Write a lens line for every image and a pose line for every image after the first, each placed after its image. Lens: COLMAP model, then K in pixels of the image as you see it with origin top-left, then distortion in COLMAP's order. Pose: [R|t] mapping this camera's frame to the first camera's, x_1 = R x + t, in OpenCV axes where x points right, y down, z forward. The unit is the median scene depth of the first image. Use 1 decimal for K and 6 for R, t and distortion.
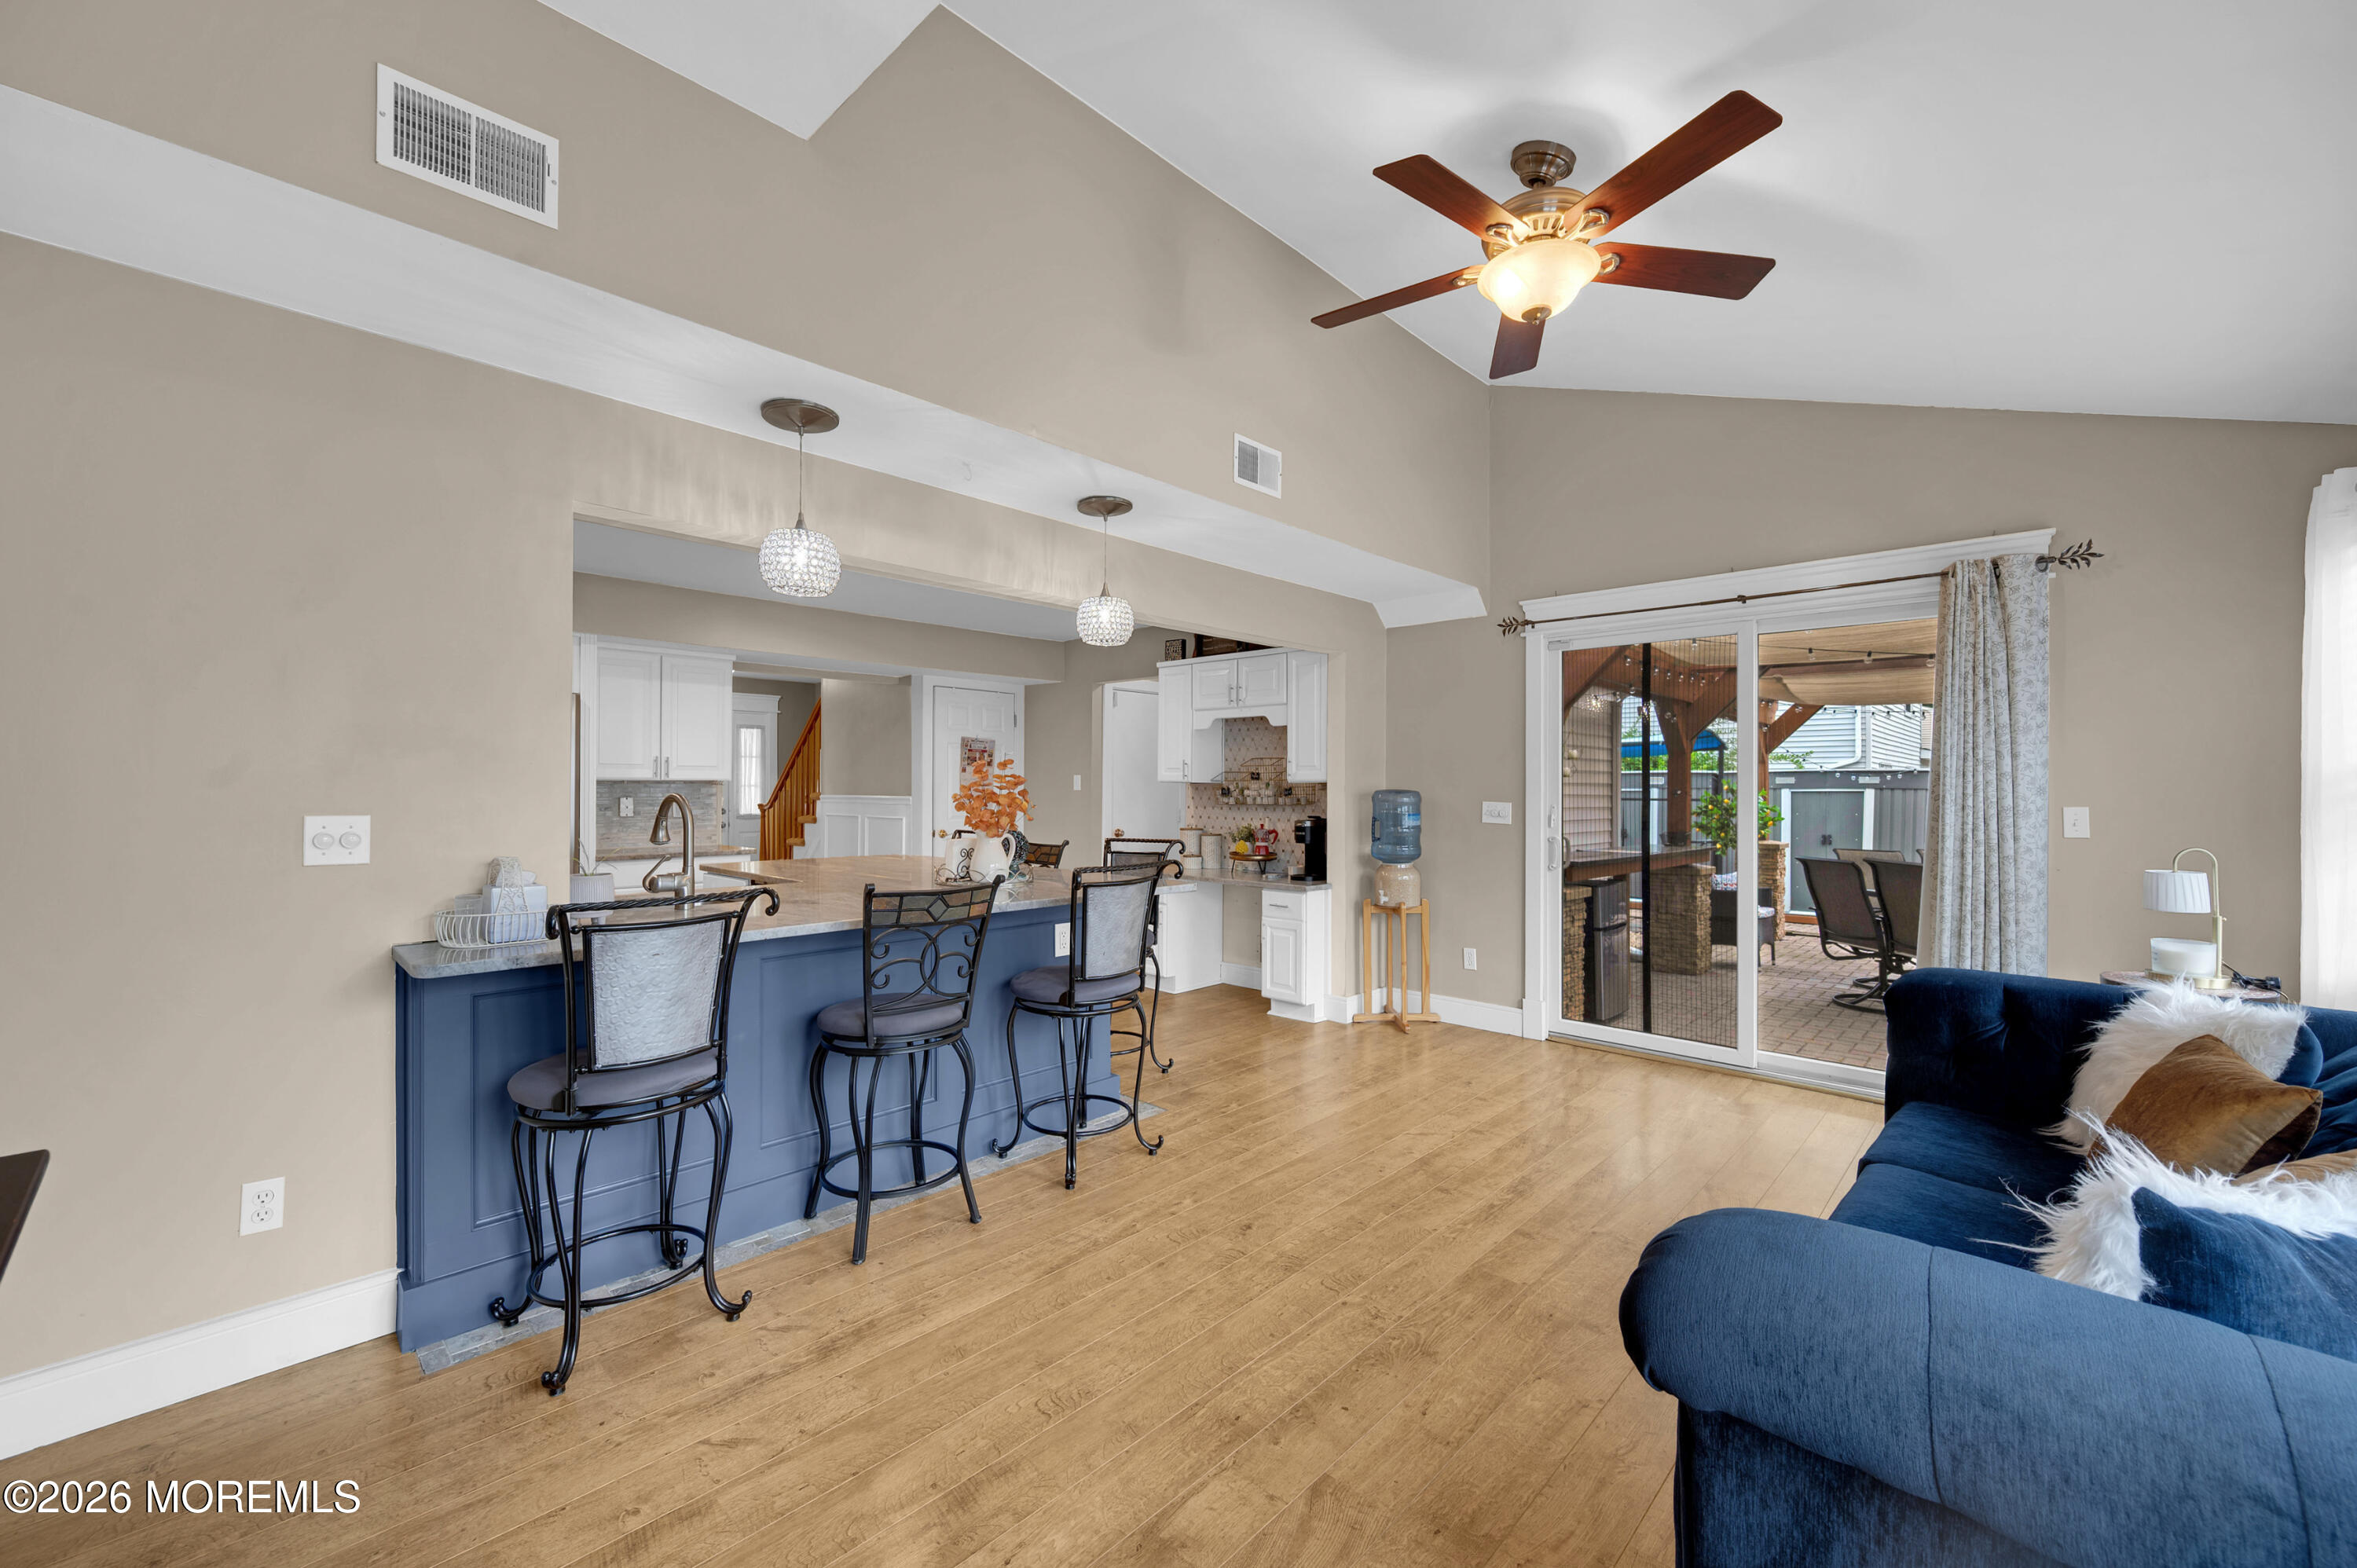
lens RADIAL K [[931.9, 0, 1185.8], [0, 931.9, 785.7], [0, 0, 1]] dist [-0.000958, -0.000086]
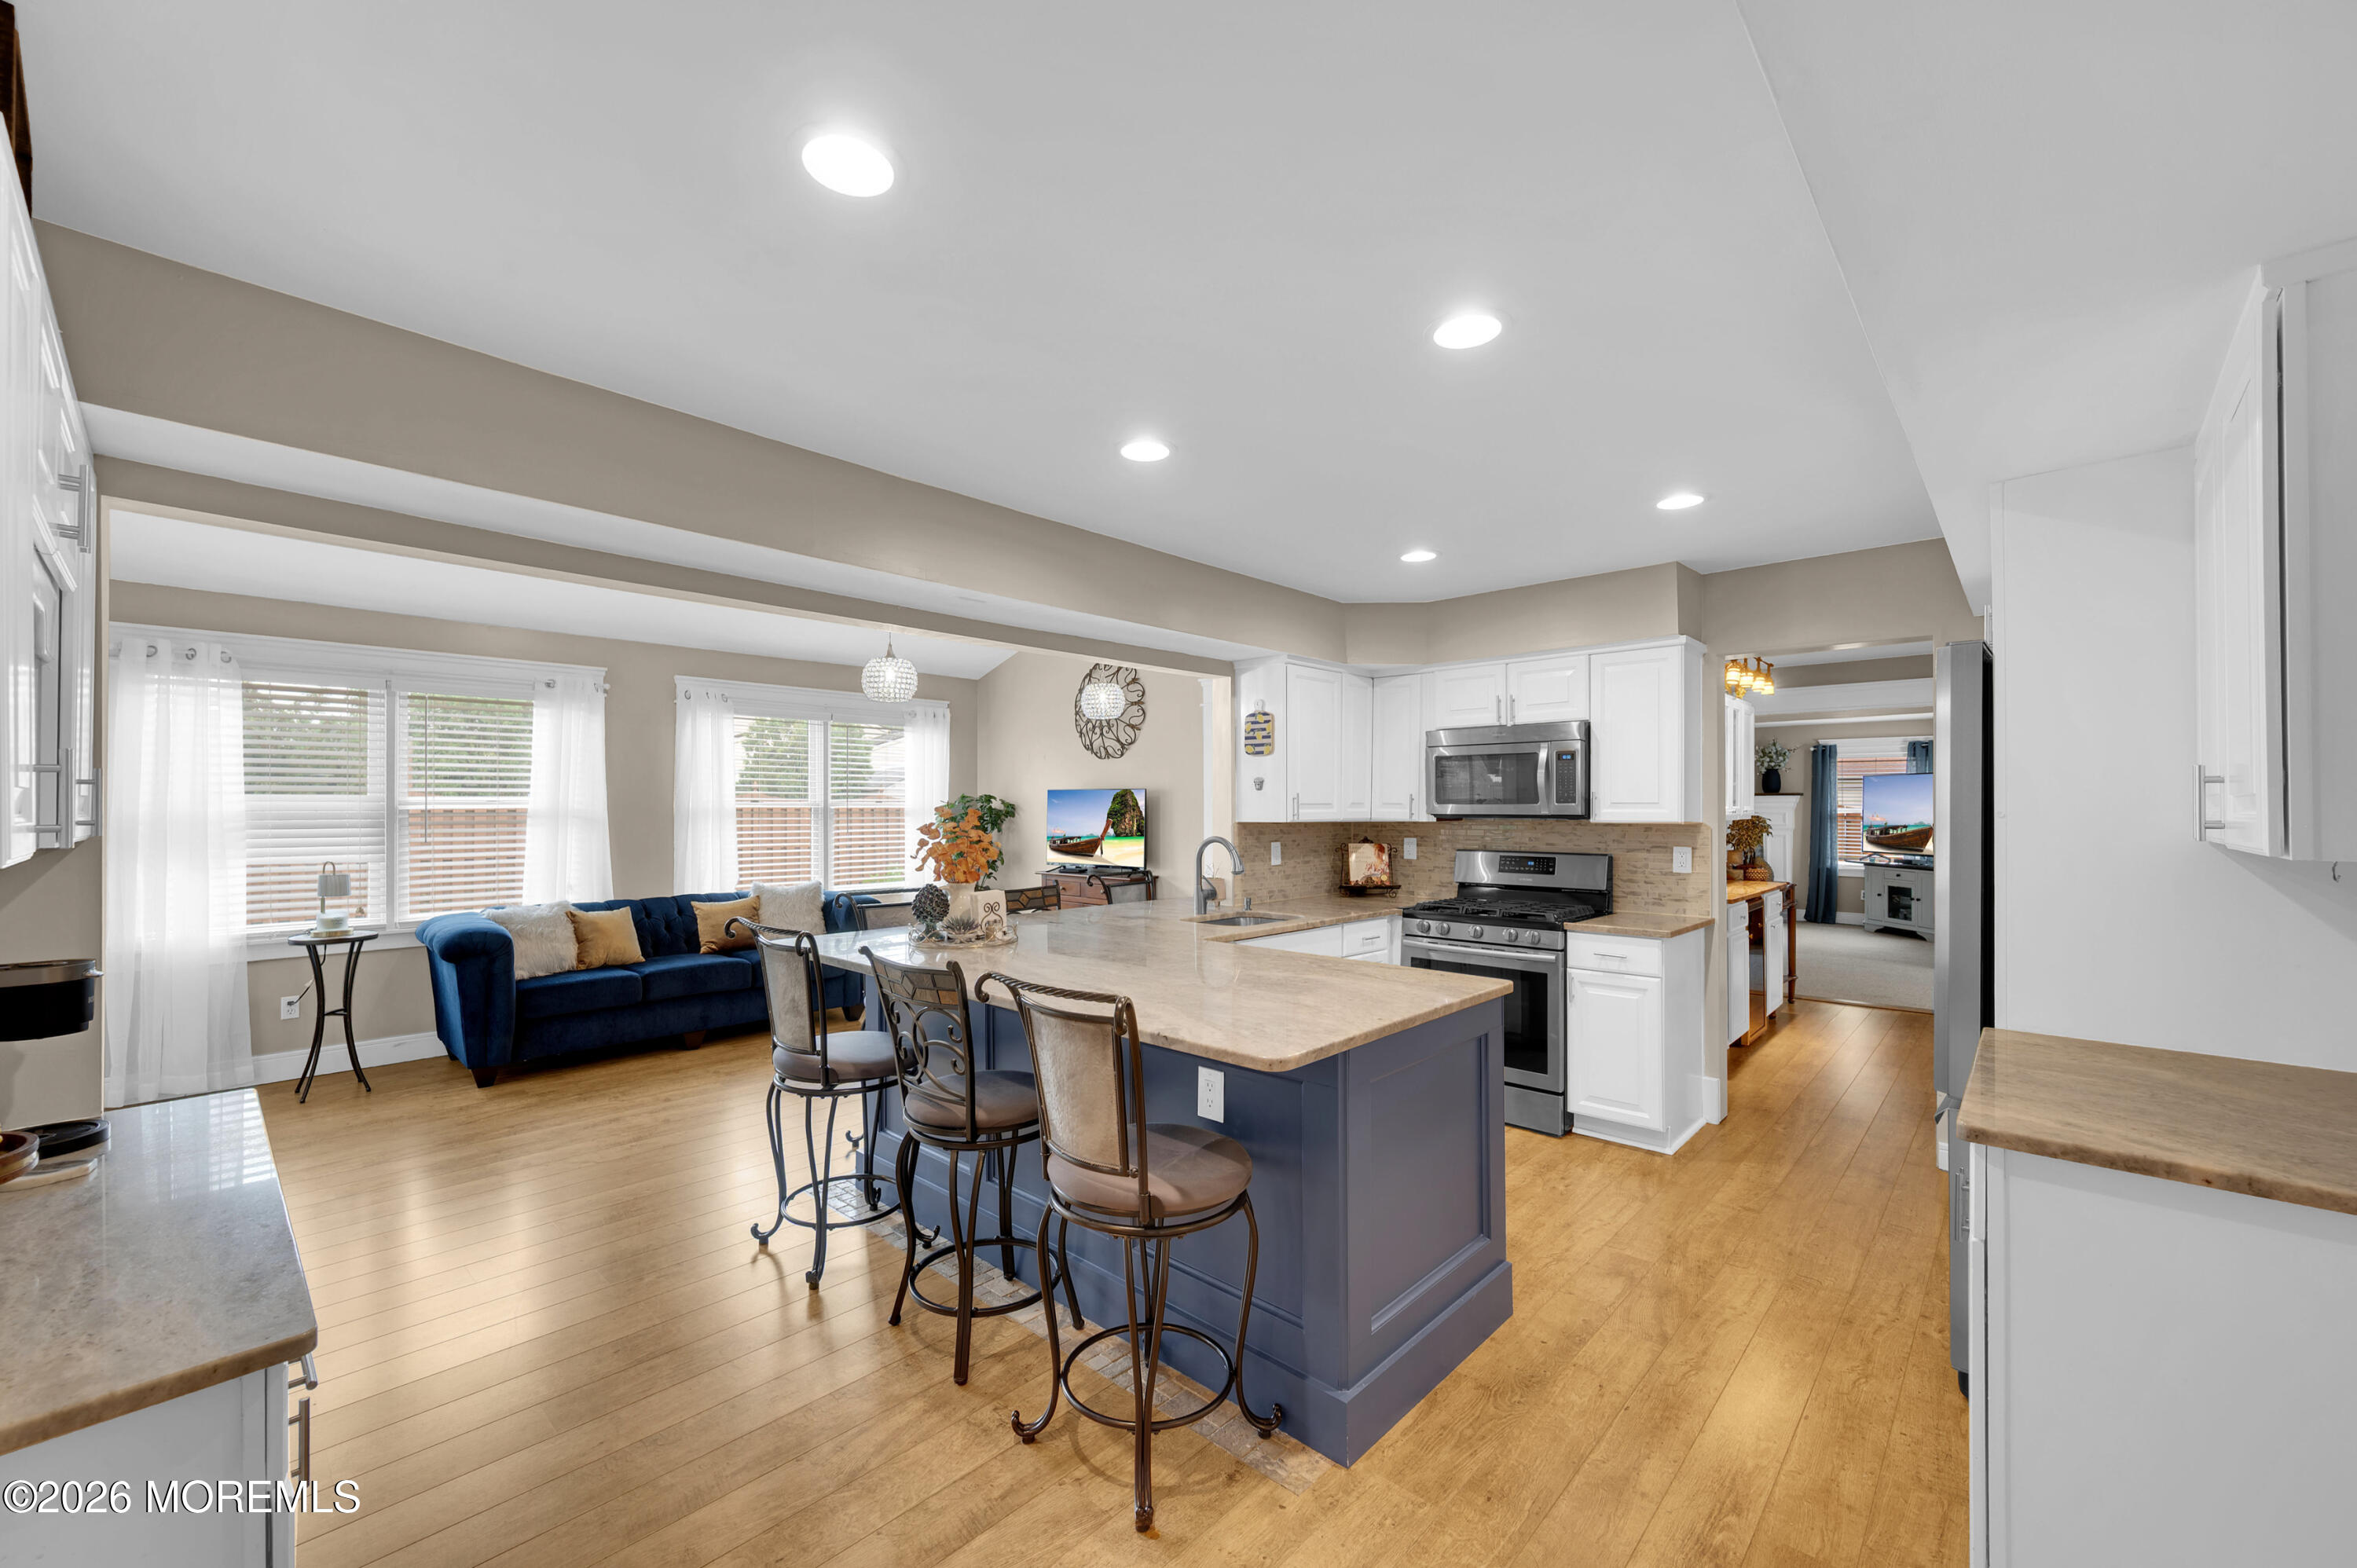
lens RADIAL K [[938.2, 0, 1169.6], [0, 938.2, 800.8], [0, 0, 1]] dist [-0.001407, -0.000247]
pose [[-0.999995, -0.003004, -0.001117, -0.360134], [-0.002993, 0.999954, -0.009152, -0.024511], [0.001144, -0.009149, -0.999957, 1.847985]]
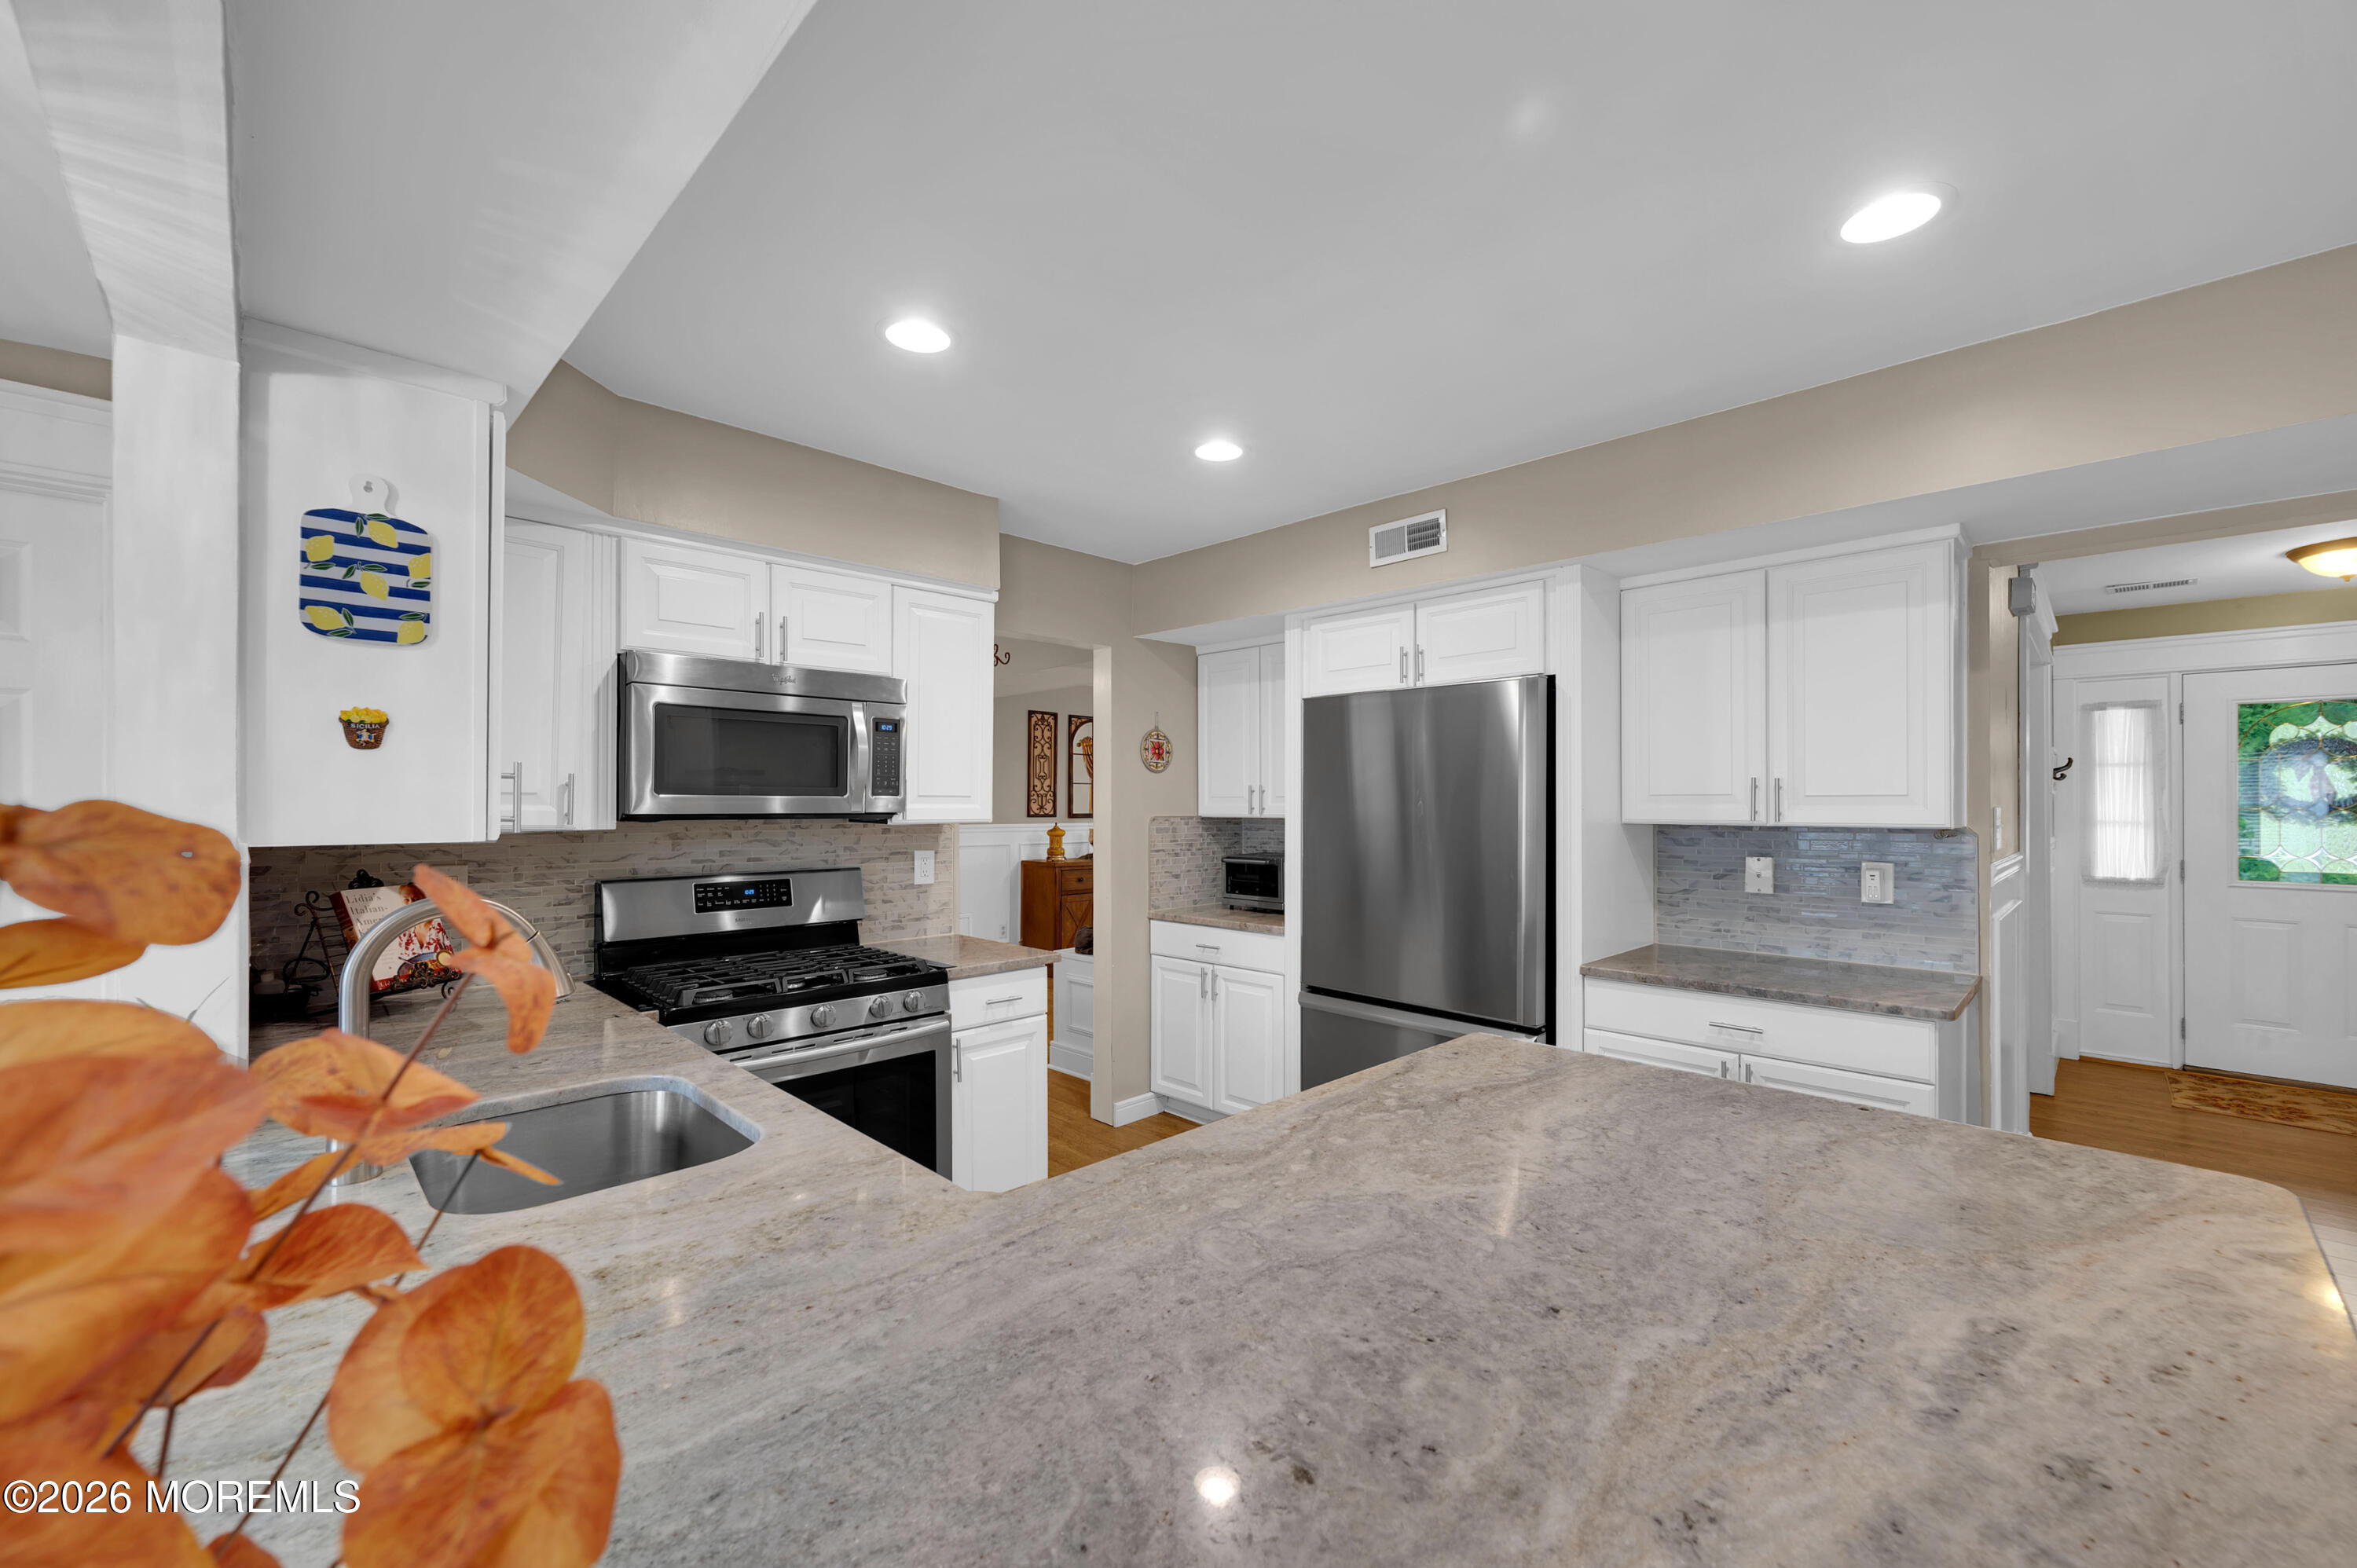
lens RADIAL K [[938.2, 0, 1169.6], [0, 938.2, 800.8], [0, 0, 1]] dist [-0.001407, -0.000247]
pose [[-0.032146, -0.005544, -0.999468, -0.096634], [0.001188, 0.999984, -0.005585, -0.024647], [0.999482, -0.001367, -0.032139, 1.021285]]
